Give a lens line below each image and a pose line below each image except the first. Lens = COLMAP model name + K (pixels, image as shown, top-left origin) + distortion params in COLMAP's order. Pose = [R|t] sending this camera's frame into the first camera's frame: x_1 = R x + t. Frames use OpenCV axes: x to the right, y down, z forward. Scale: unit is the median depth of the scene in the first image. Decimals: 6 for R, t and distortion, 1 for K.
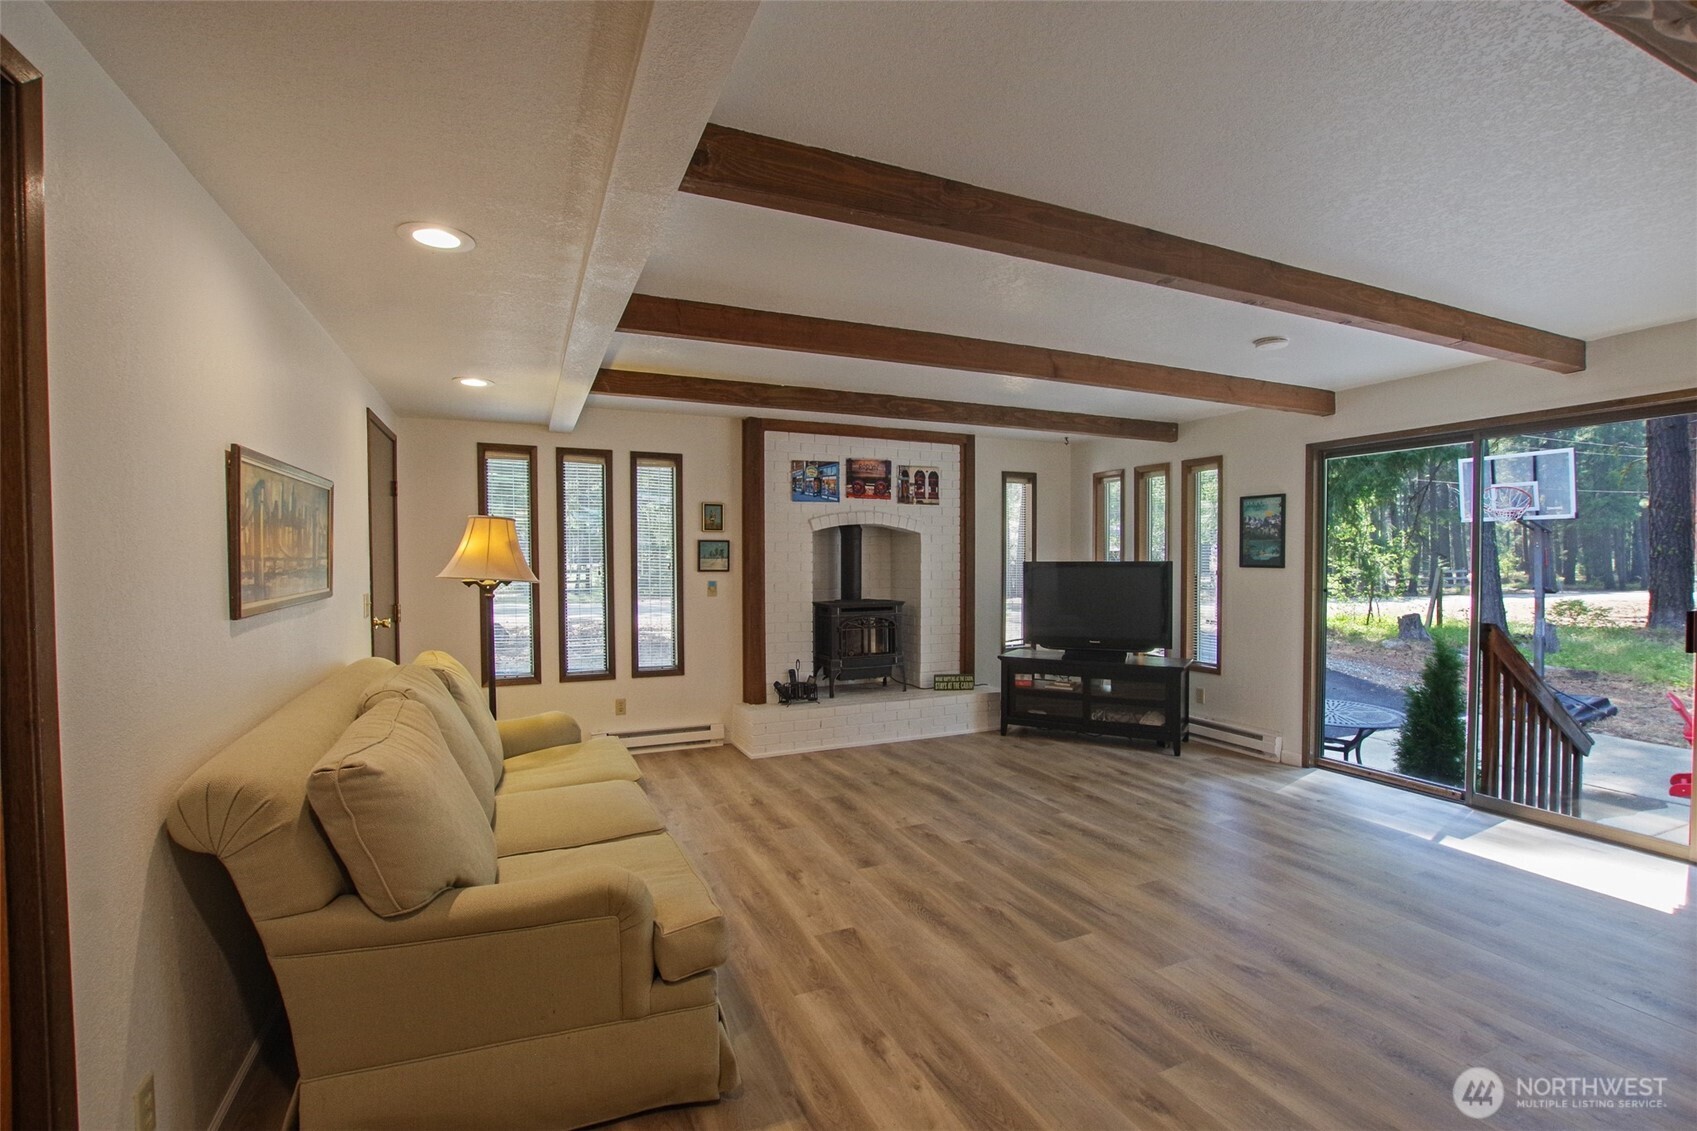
lens RADIAL K [[757.1, 0, 856.3], [0, 757.1, 570.5], [0, 0, 1]] dist [-0.022193, 0.000076]
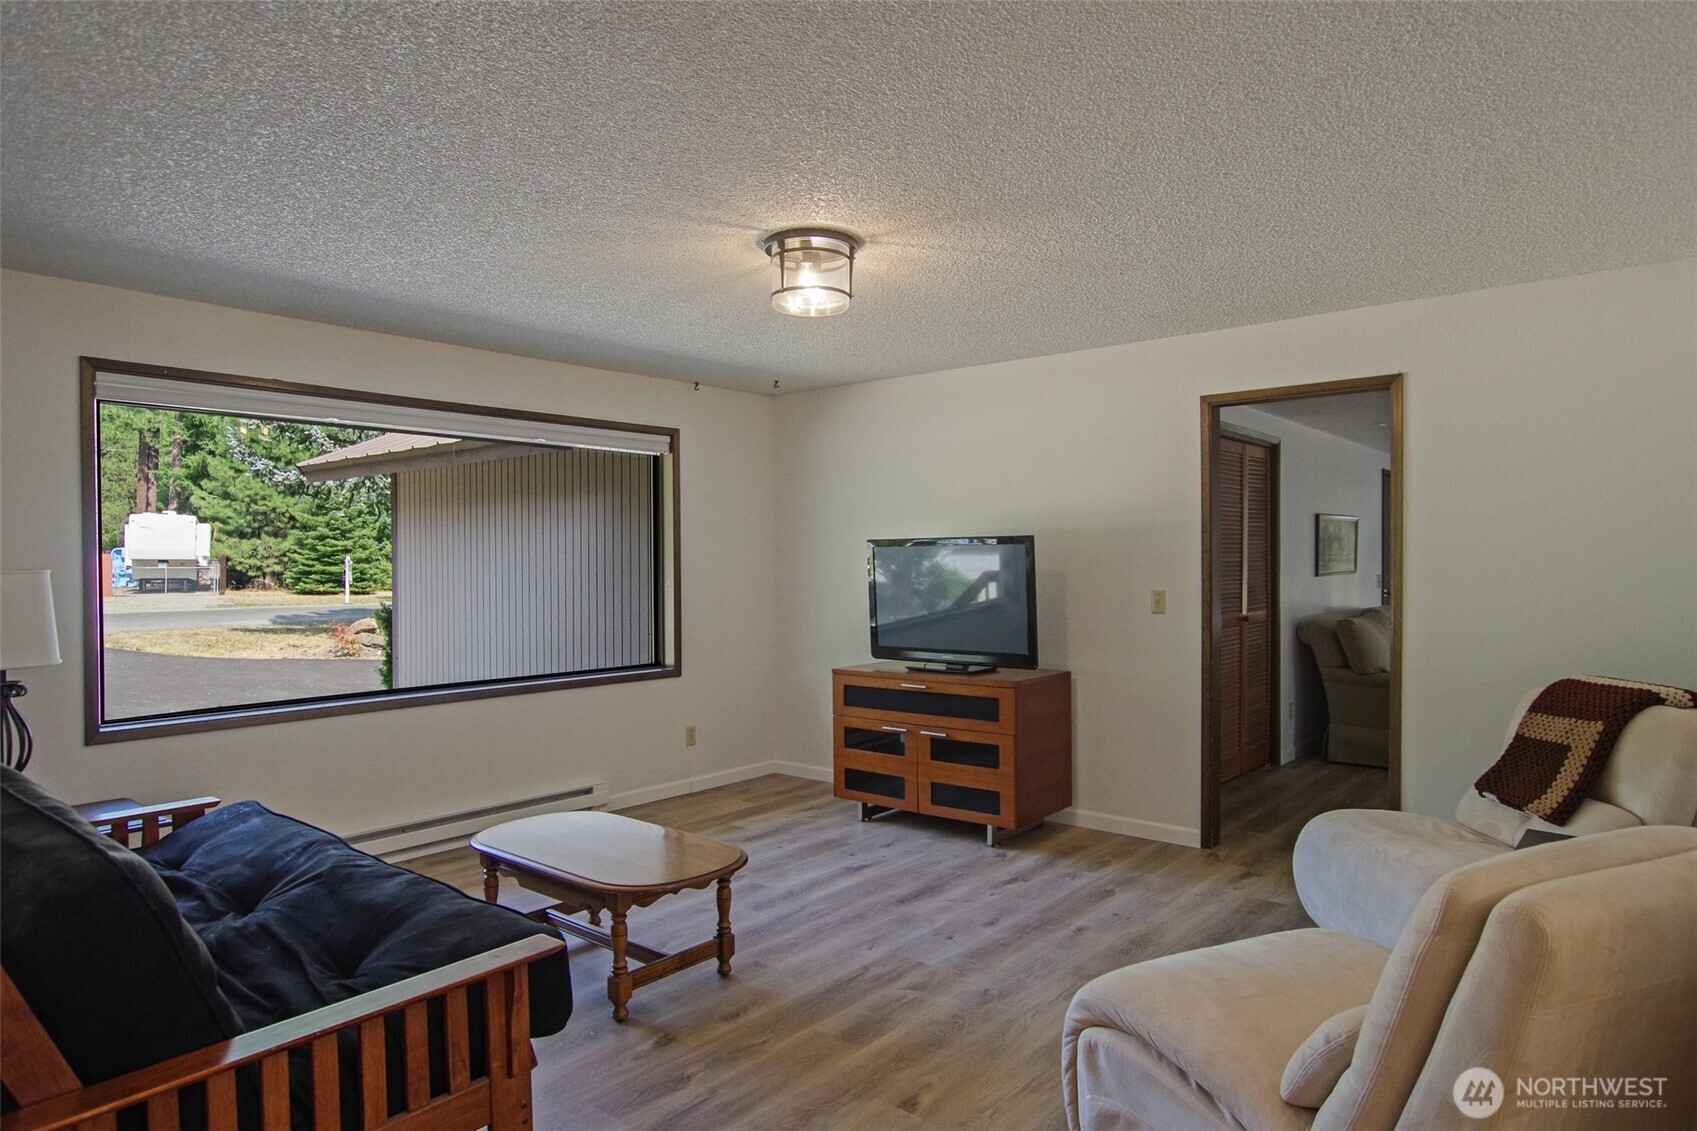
lens RADIAL K [[1024.6, 0, 850.3], [0, 1024.6, 568.7], [0, 0, 1]] dist [-0.000807, -0.000151]
pose [[0.425017, 0.008837, -0.905142, 1.759627], [-0.015538, 0.999876, 0.002466, 0.050998], [0.905052, 0.013016, 0.425101, -2.050938]]
